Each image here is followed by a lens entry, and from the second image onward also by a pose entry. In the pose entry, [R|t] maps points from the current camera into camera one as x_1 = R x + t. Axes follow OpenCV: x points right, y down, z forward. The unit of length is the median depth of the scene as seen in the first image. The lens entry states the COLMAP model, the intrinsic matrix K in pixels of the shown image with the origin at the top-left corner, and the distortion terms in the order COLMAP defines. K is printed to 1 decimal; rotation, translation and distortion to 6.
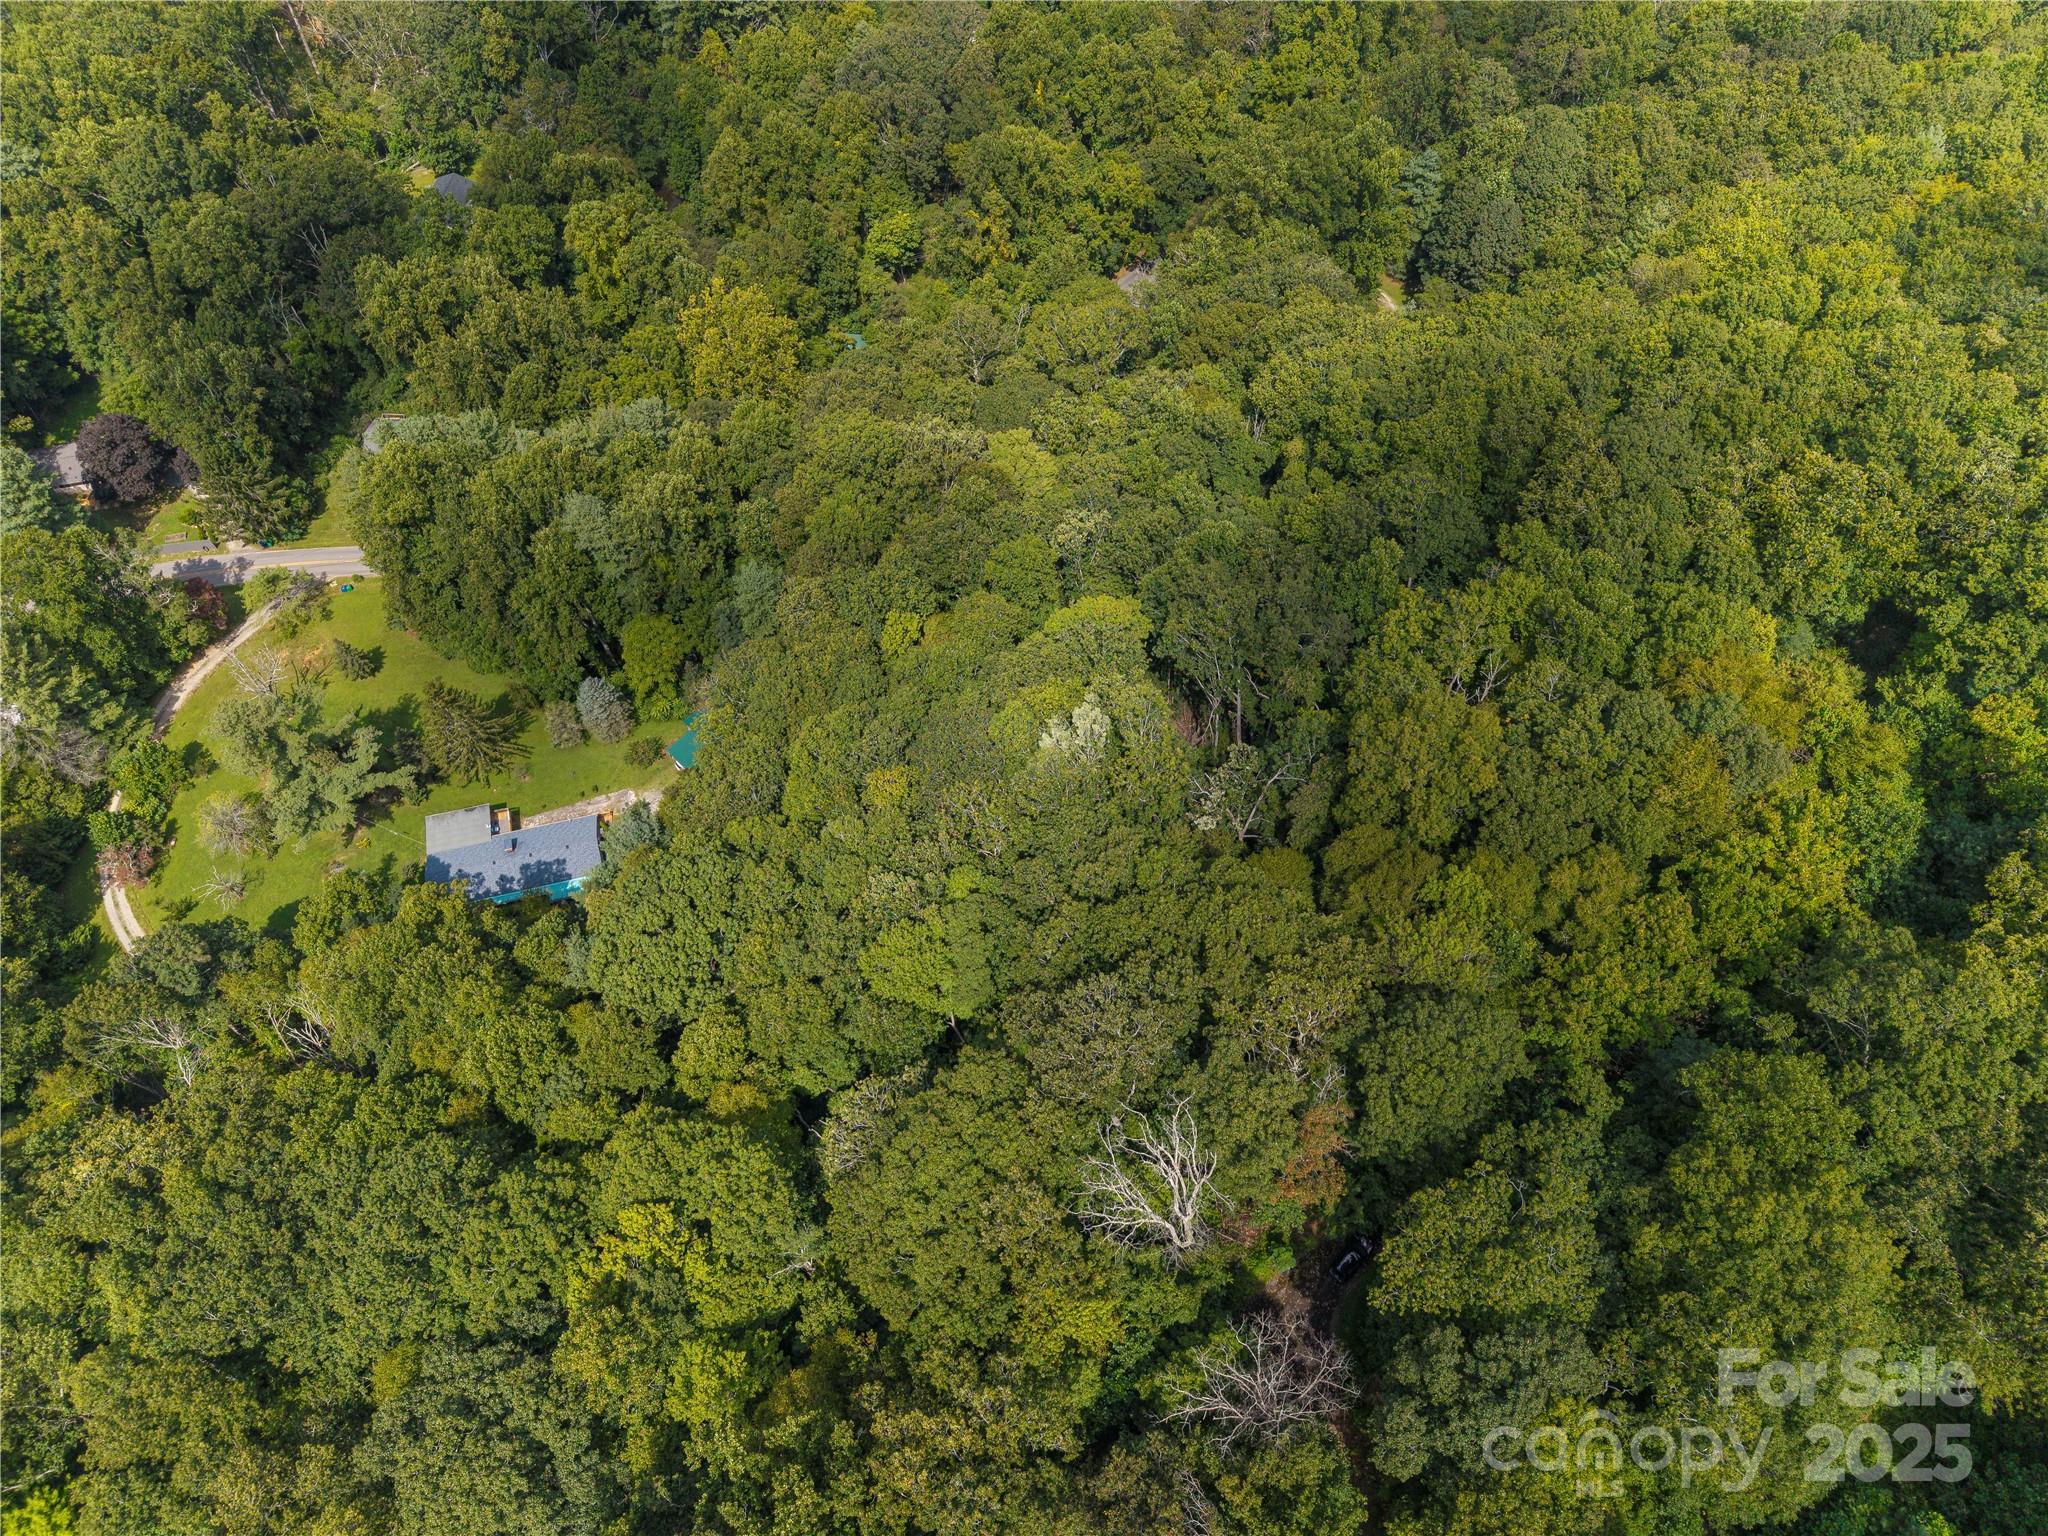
lens RADIAL K [[1348.4, 0, 1031.9], [0, 1348.4, 768.5], [0, 0, 1]] dist [0.003203, -0.003425]
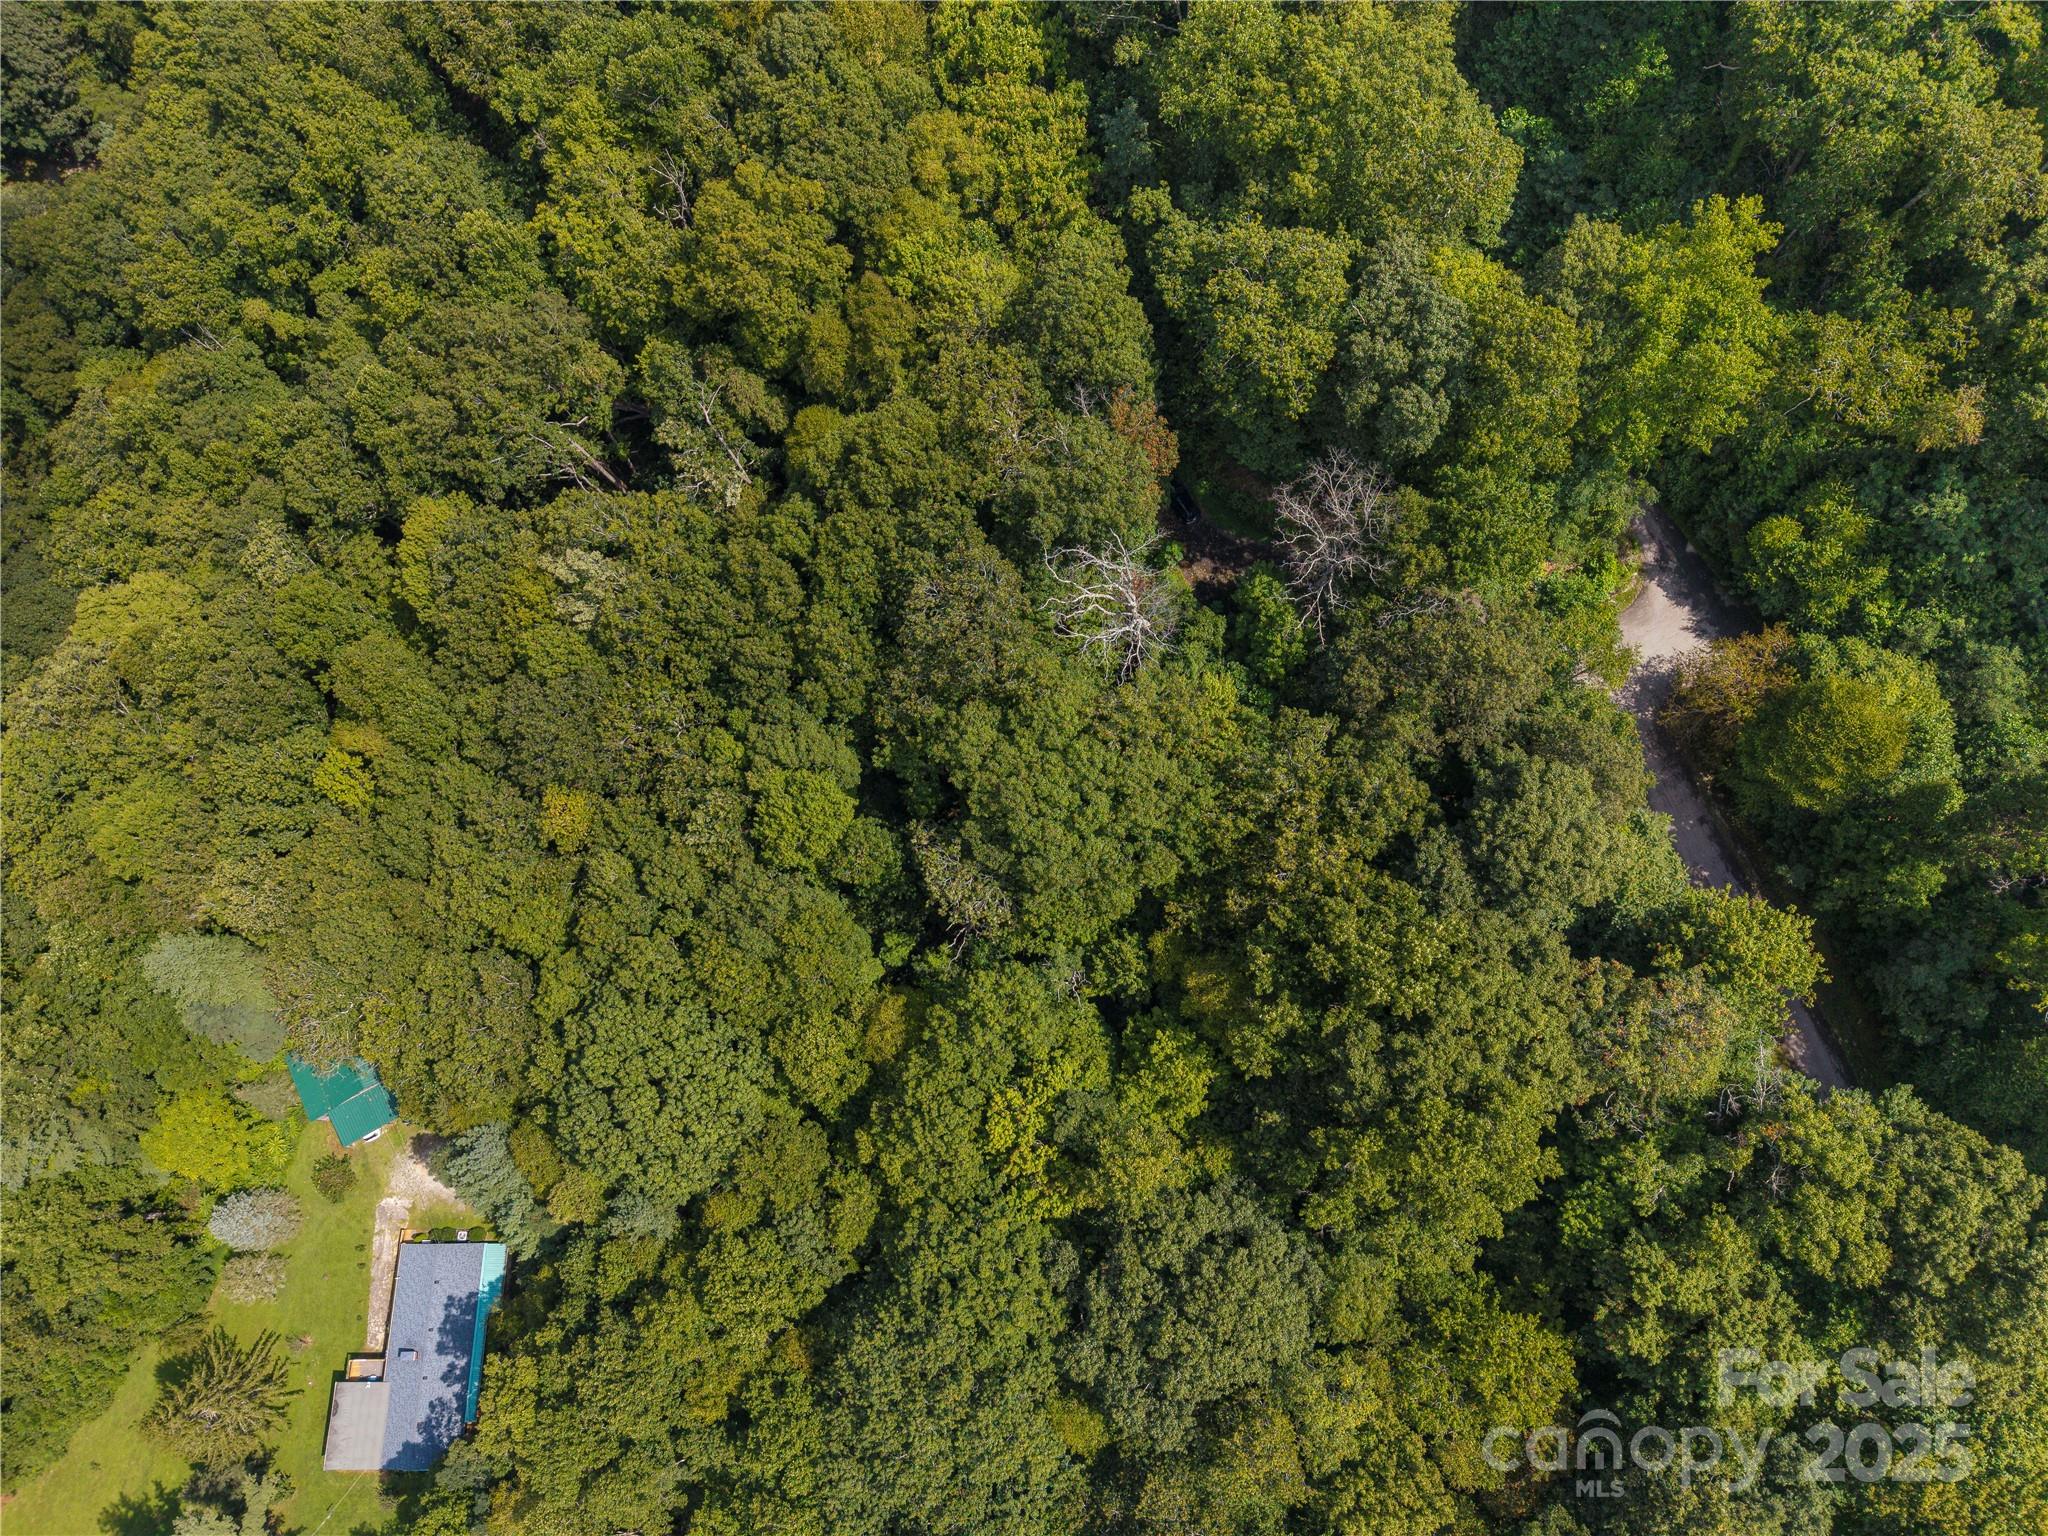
lens RADIAL K [[1348.4, 0, 1031.9], [0, 1348.4, 768.5], [0, 0, 1]] dist [0.003203, -0.003425]
pose [[0.244124, -0.929720, 0.275725, -0.299647], [0.847047, 0.342866, 0.406146, -0.114909], [-0.472138, 0.134402, 0.871219, 0.122462]]
